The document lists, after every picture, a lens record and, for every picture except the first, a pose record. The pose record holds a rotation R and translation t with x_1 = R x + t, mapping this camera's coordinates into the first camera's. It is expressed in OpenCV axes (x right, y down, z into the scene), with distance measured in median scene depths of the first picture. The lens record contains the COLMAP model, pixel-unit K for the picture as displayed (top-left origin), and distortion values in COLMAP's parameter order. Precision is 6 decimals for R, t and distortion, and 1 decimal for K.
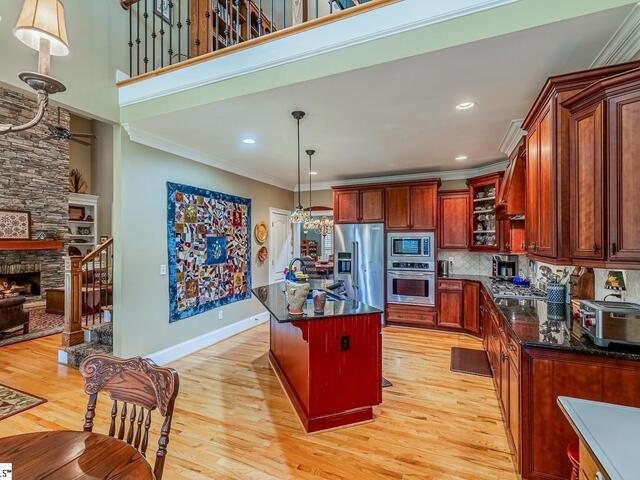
lens RADIAL K [[316.0, 0, 309.9], [0, 316.0, 241.8], [0, 0, 1]] dist [-0.001042, -0.000189]
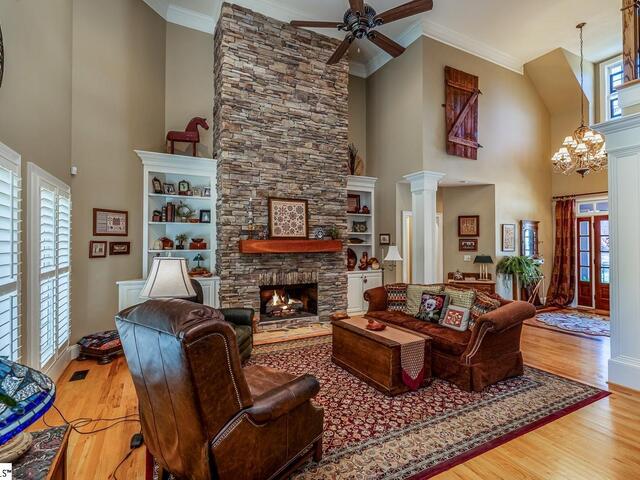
lens RADIAL K [[316.0, 0, 309.9], [0, 316.0, 241.8], [0, 0, 1]] dist [-0.001042, -0.000189]
pose [[0.780756, 0.000570, -0.624836, -0.416265], [-0.002583, 0.999994, -0.002315, 0.002717], [0.624831, 0.003421, 0.780752, 0.424598]]
